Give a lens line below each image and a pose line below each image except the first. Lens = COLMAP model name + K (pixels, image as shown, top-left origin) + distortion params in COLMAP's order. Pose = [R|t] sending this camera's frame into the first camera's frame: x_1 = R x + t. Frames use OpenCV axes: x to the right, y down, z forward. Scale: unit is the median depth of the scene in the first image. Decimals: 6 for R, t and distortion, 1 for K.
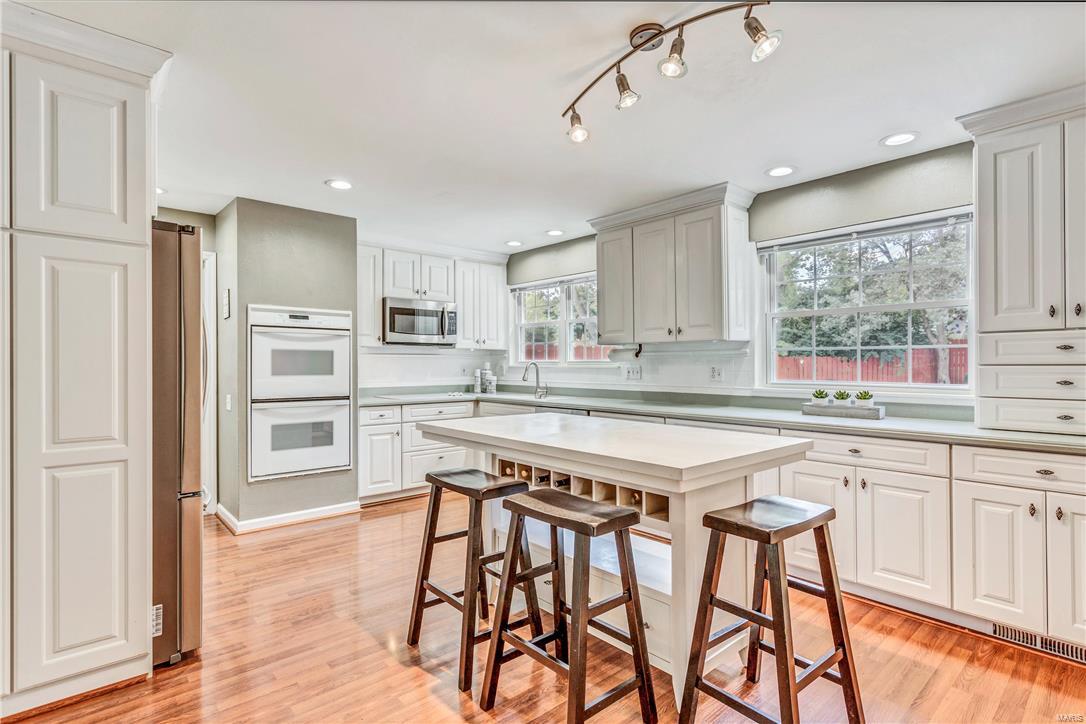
lens RADIAL K [[537.3, 0, 543.0], [0, 537.3, 362.0], [0, 0, 1]] dist [-0.000428, -0.000099]
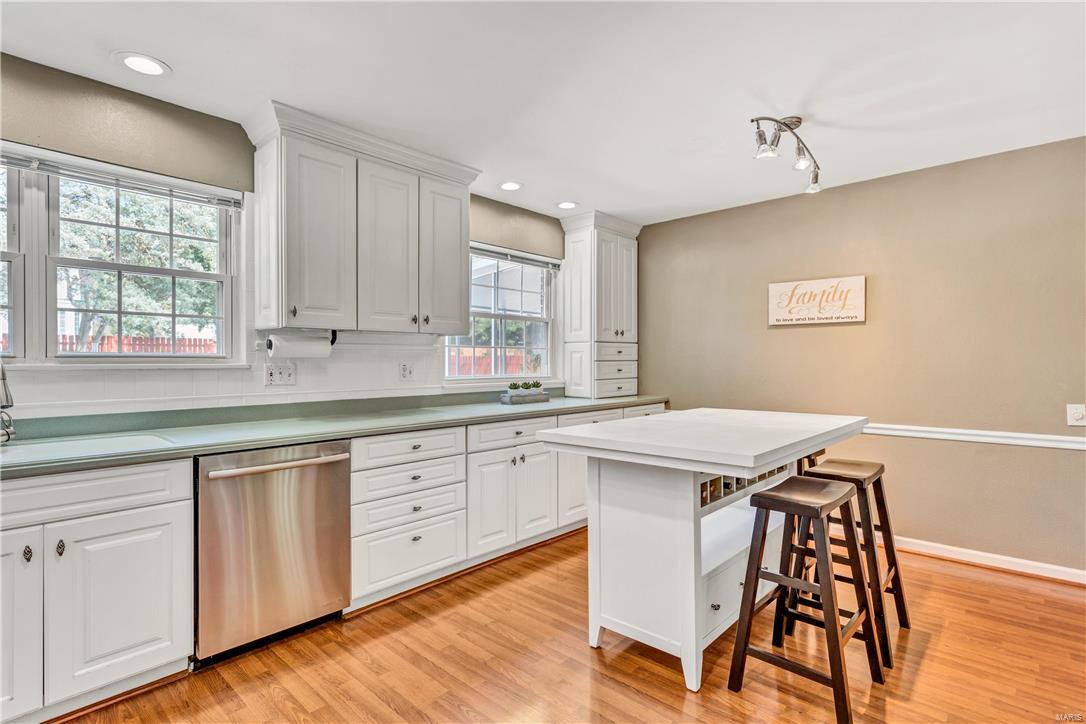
lens RADIAL K [[537.3, 0, 543.0], [0, 537.3, 362.0], [0, 0, 1]] dist [-0.000428, -0.000099]
pose [[-0.102907, -0.000999, 0.994690, -0.519355], [-0.001892, 0.999998, 0.000809, 0.004449], [-0.994689, -0.001799, -0.102909, 0.820758]]
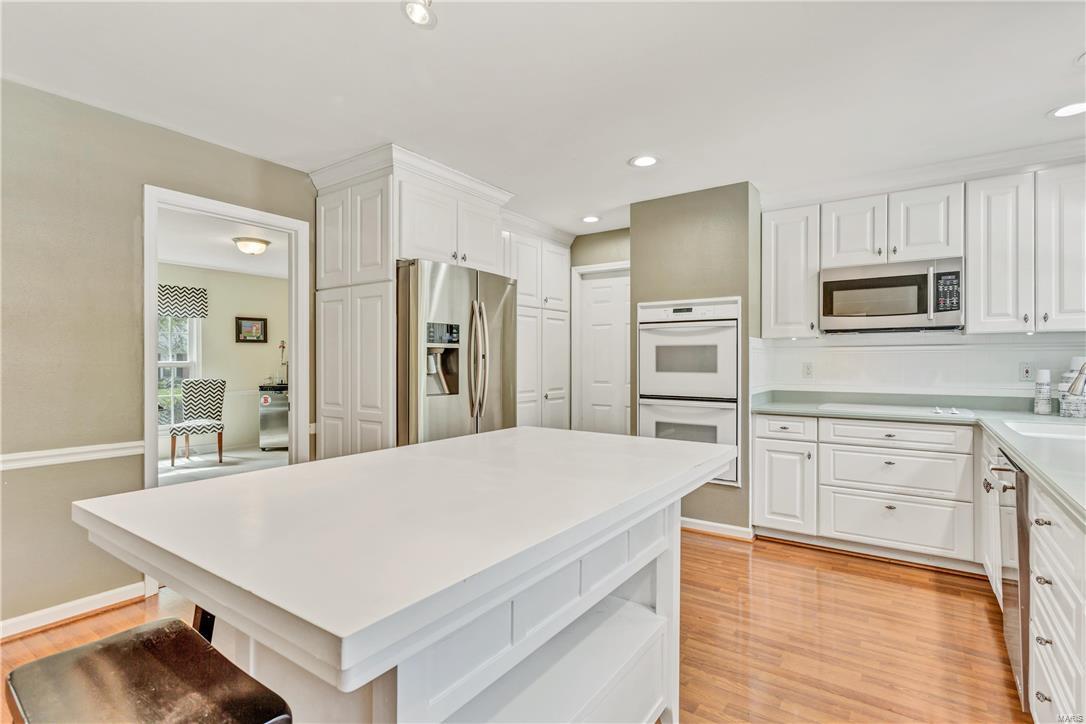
lens RADIAL K [[537.3, 0, 543.0], [0, 537.3, 362.0], [0, 0, 1]] dist [-0.000428, -0.000099]
pose [[0.231104, 0.002652, -0.972926, 0.384672], [0.004831, 0.999981, 0.003873, 0.001736], [0.972917, -0.005596, 0.231086, 0.524167]]
